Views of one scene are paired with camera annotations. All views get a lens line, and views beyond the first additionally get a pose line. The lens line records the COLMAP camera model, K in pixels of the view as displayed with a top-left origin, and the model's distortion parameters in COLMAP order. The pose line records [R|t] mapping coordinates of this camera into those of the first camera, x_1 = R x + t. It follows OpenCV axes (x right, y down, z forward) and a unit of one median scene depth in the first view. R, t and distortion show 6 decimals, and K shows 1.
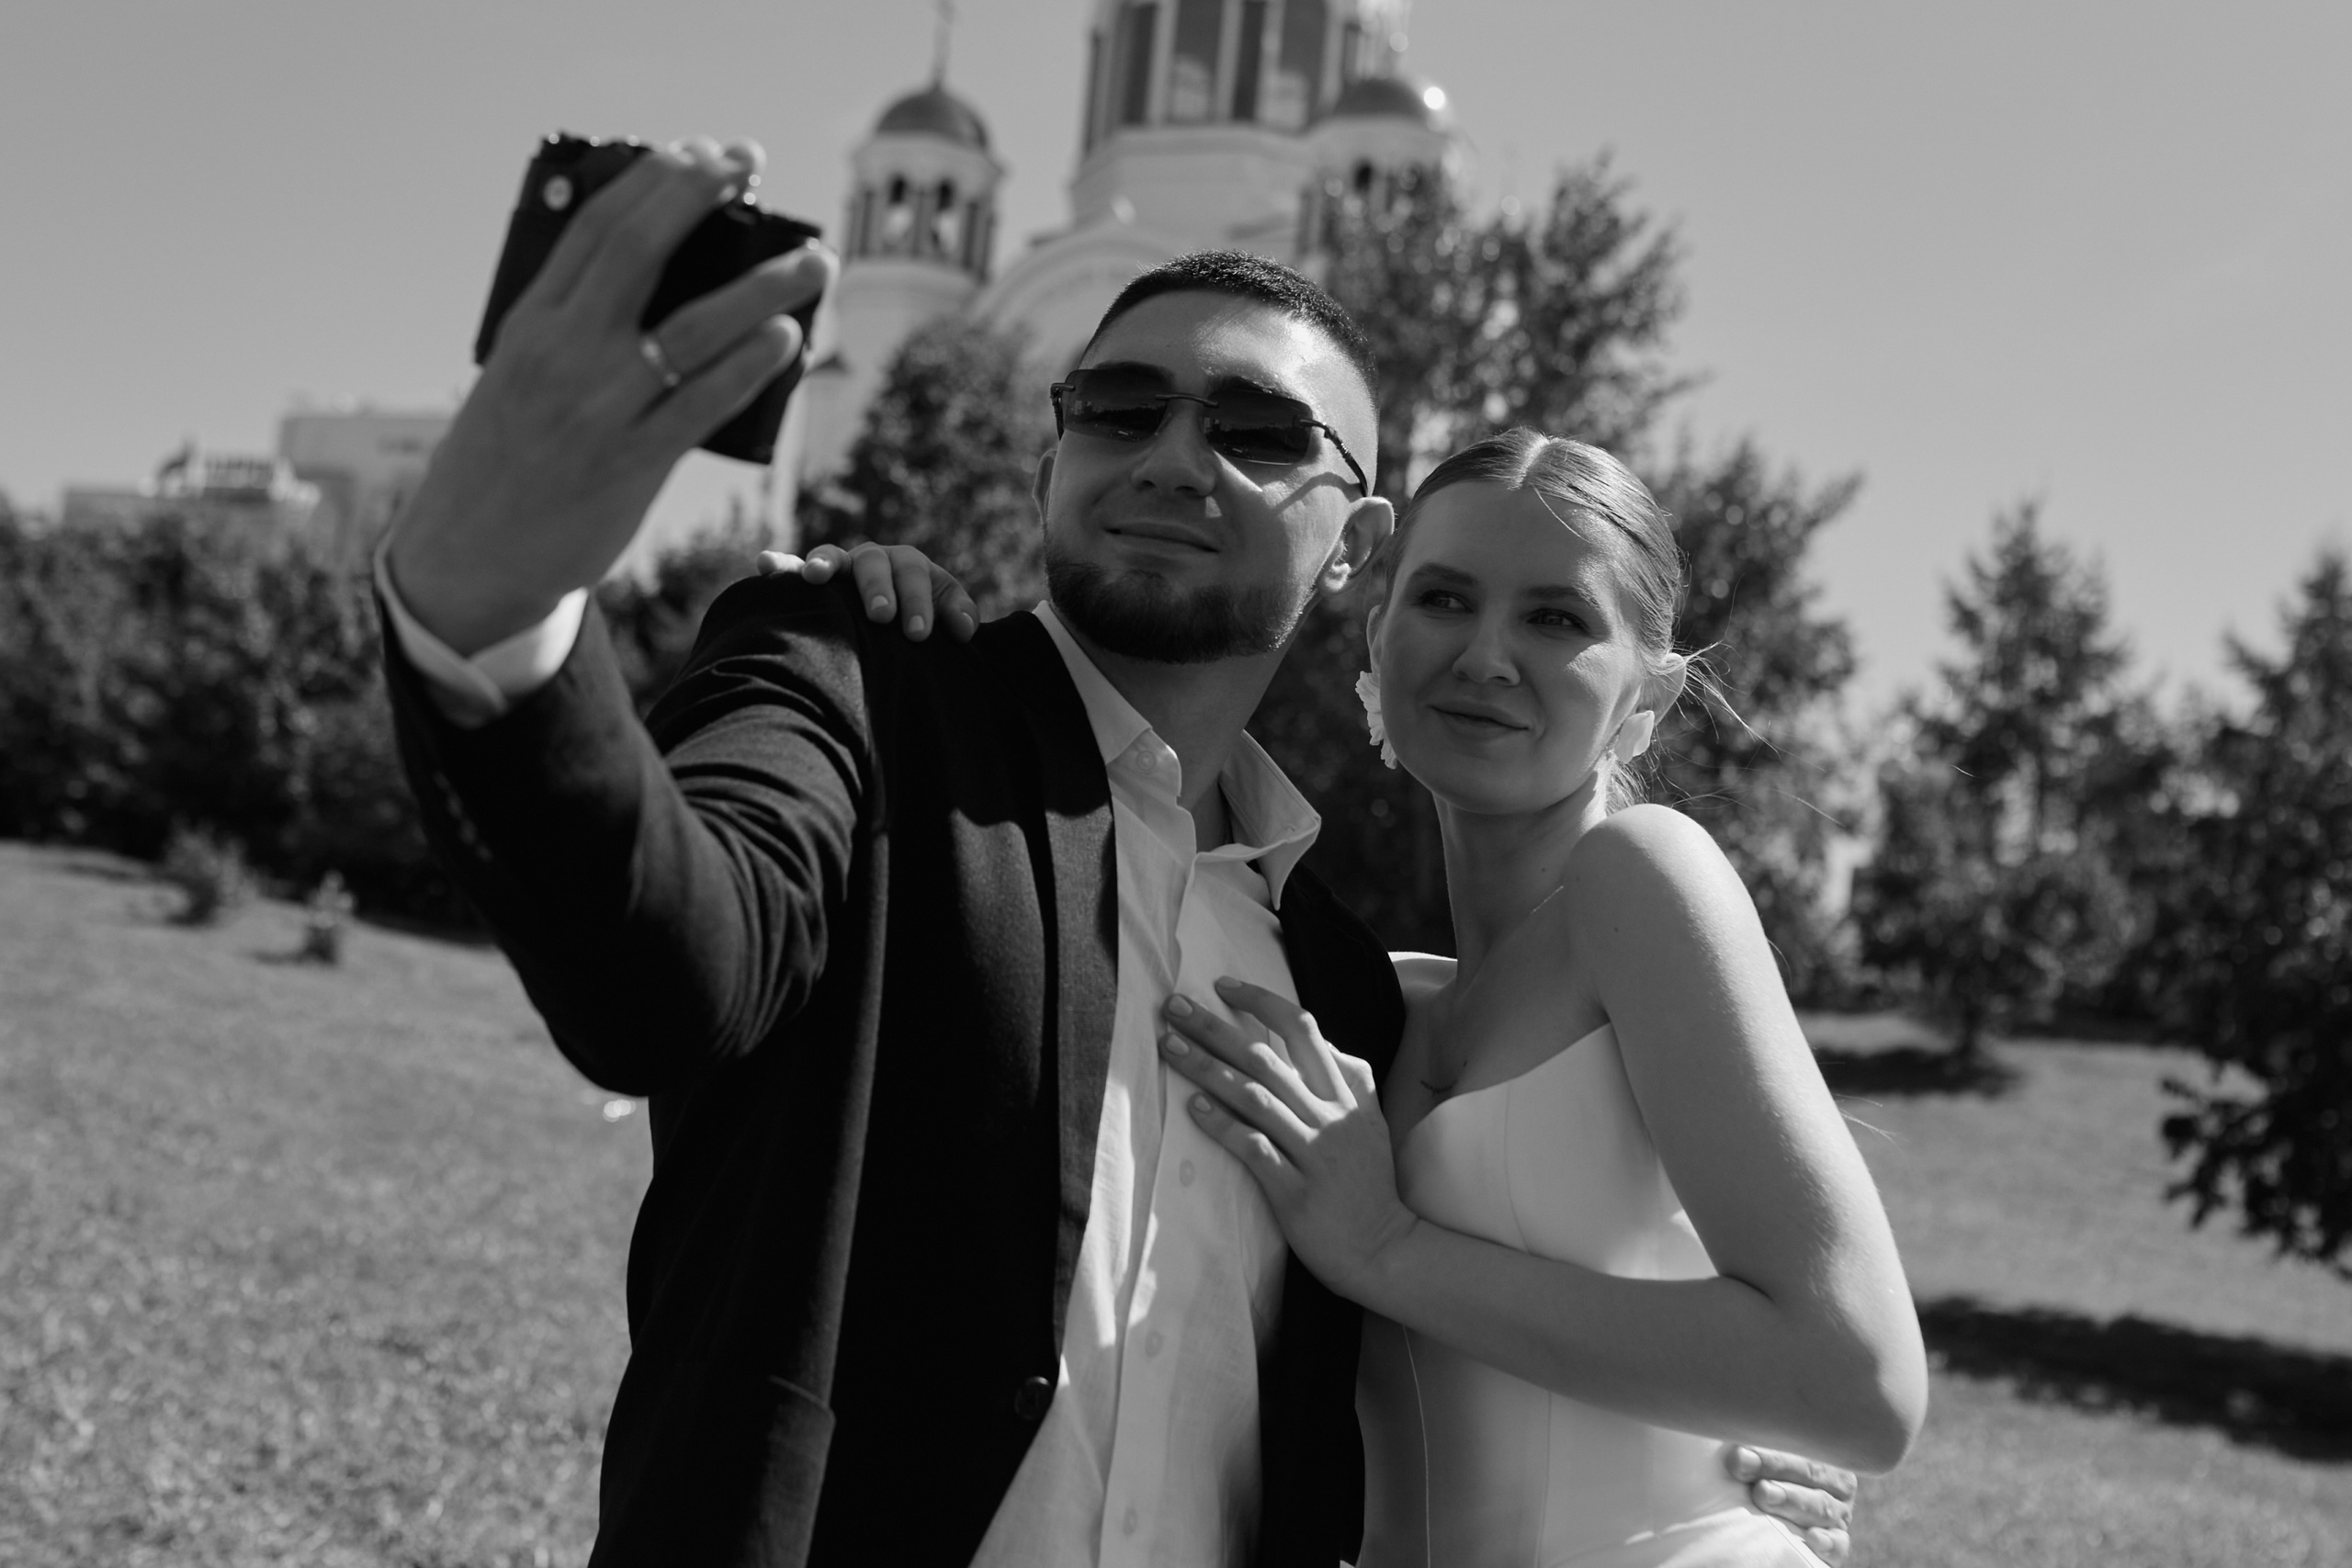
lens RADIAL K [[2351.6, 0, 1164.1], [0, 2351.6, 763.9], [0, 0, 1]] dist [-0.014493, 0.000000]
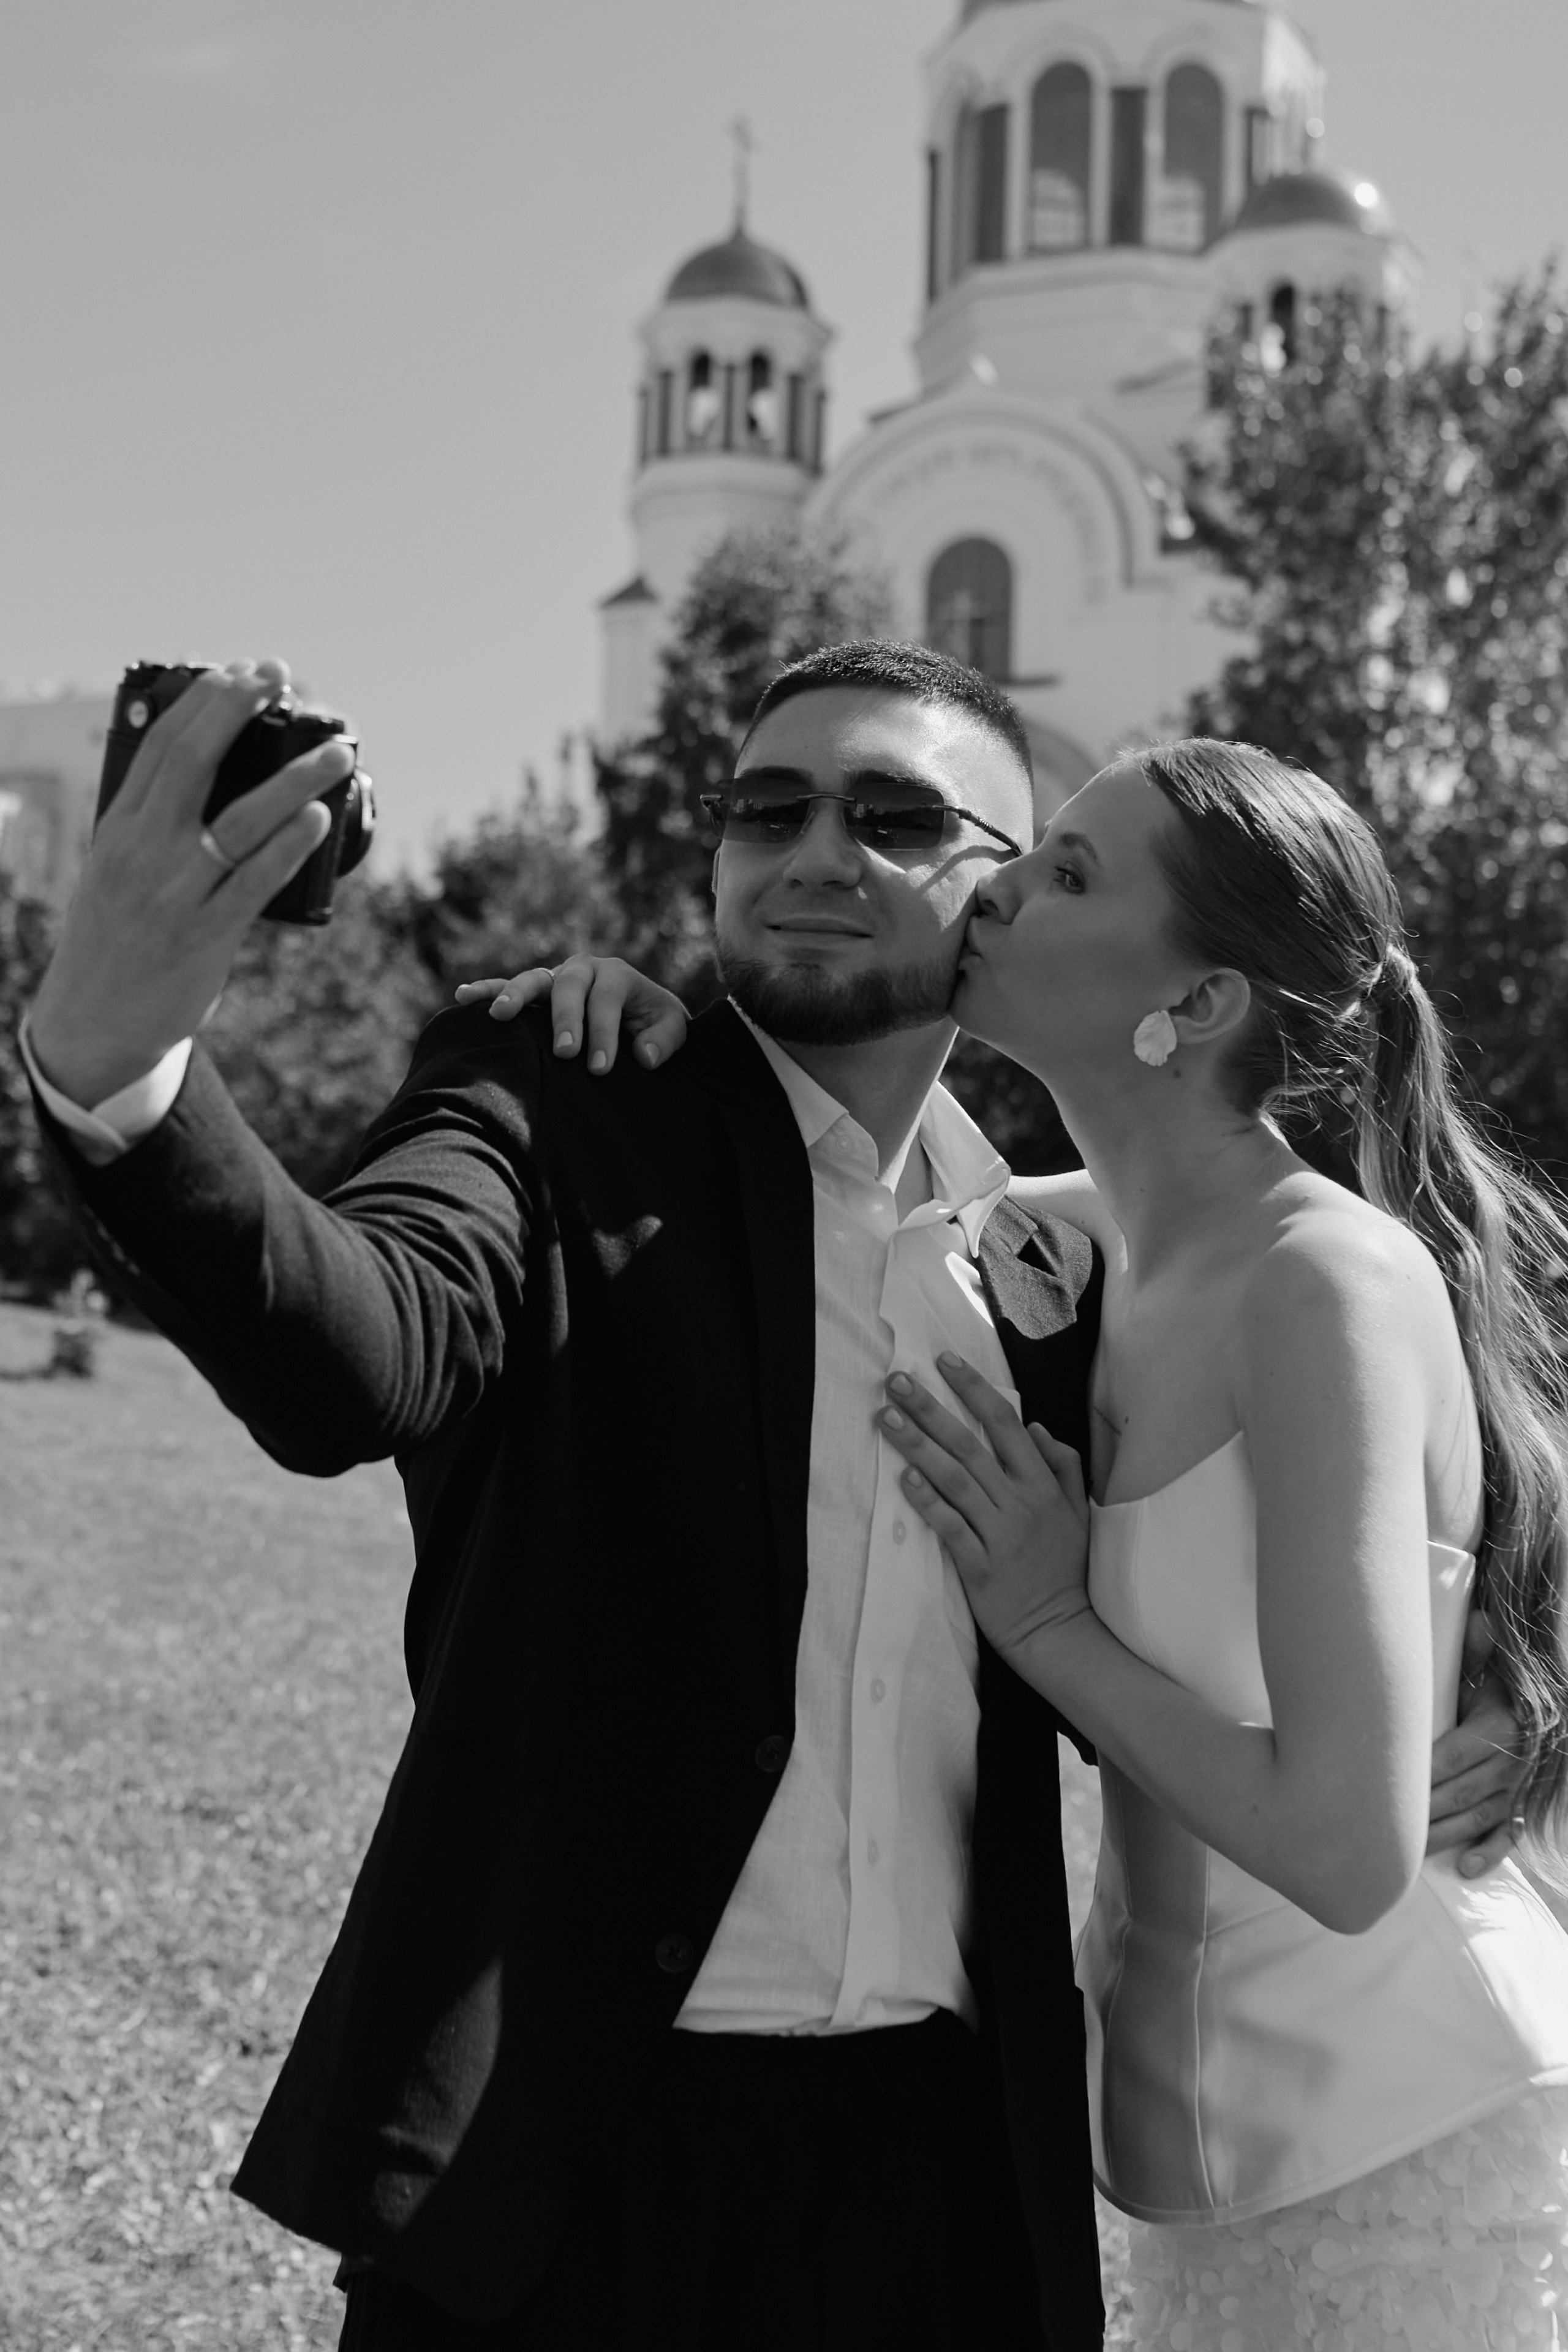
lens RADIAL K [[2351.8, 0, 795.6], [0, 2351.8, 1192.3], [0, 0, 1]] dist [-0.014493, 0.000000]
pose [[0.995954, -0.070435, -0.055807, -0.050544], [0.071870, 0.997122, 0.024131, 0.016829], [0.053947, -0.028044, 0.998150, 0.175321]]
